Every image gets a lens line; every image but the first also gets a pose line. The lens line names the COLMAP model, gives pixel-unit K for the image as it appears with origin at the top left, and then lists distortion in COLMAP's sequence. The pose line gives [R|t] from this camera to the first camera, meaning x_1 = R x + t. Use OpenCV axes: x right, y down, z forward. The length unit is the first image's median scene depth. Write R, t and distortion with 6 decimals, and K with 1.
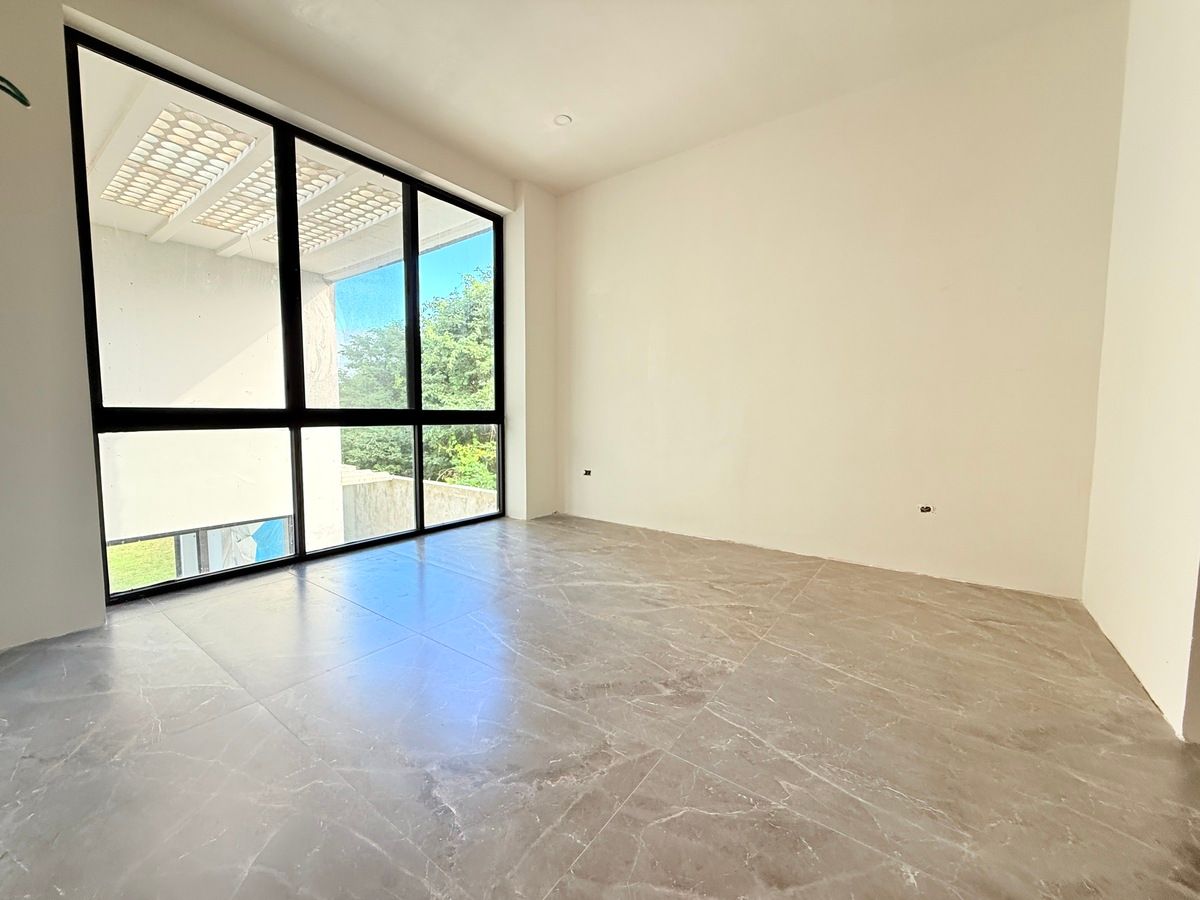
lens RADIAL K [[478.2, 0, 595.3], [0, 478.2, 447.9], [0, 0, 1]] dist [-0.000505, -0.000391]
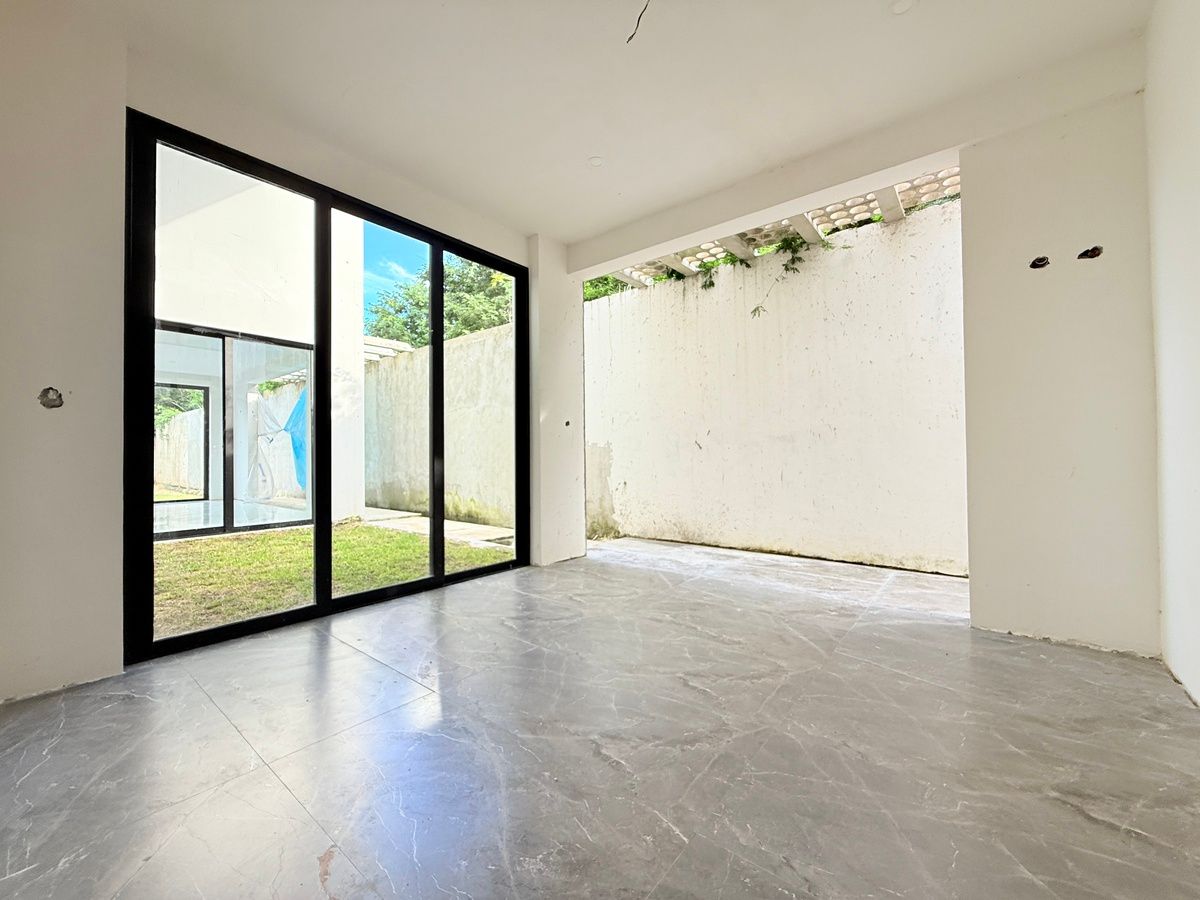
lens RADIAL K [[478.2, 0, 601.8], [0, 478.2, 444.3], [0, 0, 1]] dist [-0.000505, -0.000391]
pose [[0.999143, -0.018995, -0.036777, -0.252909], [0.015075, 0.994456, -0.104069, 0.024572], [0.038550, 0.103425, 0.993890, -0.342388]]
